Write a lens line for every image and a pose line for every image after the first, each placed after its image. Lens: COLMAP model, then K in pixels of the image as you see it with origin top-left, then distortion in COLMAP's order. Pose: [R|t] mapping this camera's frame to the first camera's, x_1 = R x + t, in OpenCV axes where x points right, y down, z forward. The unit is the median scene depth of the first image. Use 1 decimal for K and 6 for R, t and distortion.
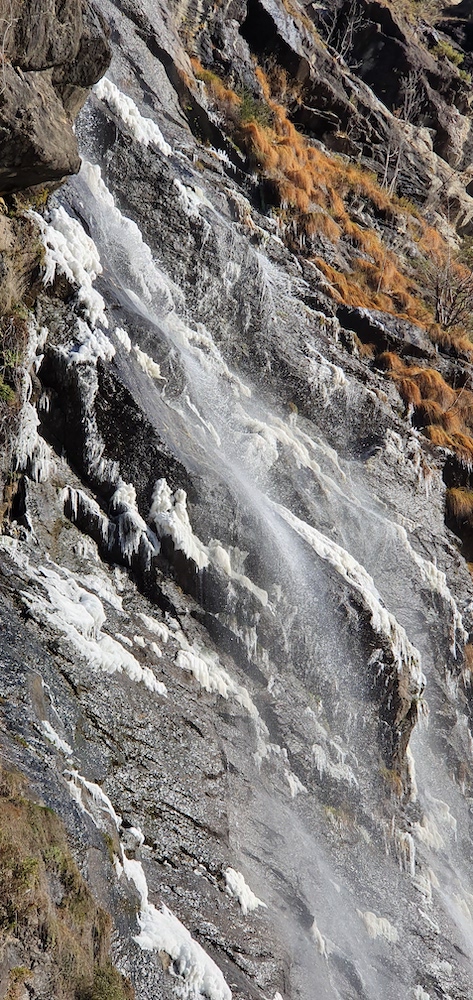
lens RADIAL K [[1540.6, 0, 236.5], [0, 1540.6, 500.0], [0, 0, 1]] dist [0.136874, -0.040839]
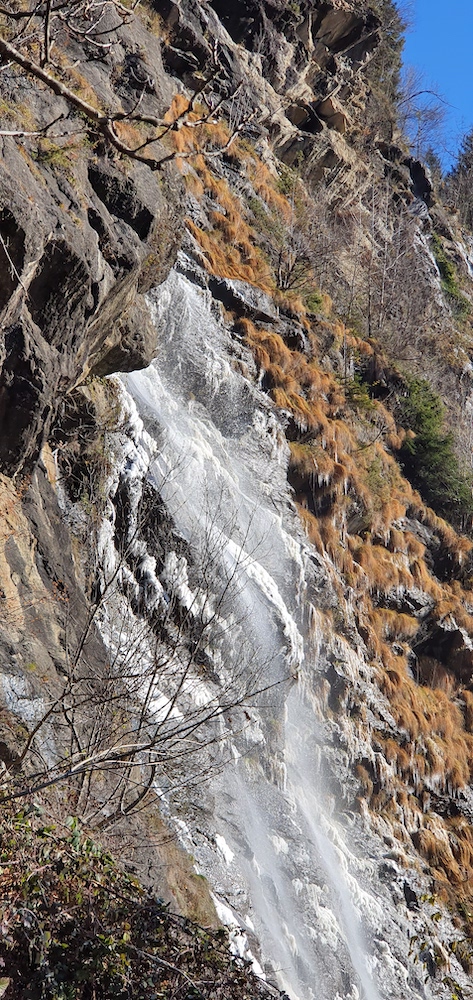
lens RADIAL K [[1540.6, 0, 236.5], [0, 1540.6, 500.0], [0, 0, 1]] dist [0.136874, -0.040839]
pose [[0.967842, 0.065498, 0.242882, -0.203864], [-0.118240, 0.970653, 0.209411, -0.218624], [-0.222038, -0.231395, 0.947183, -0.204908]]
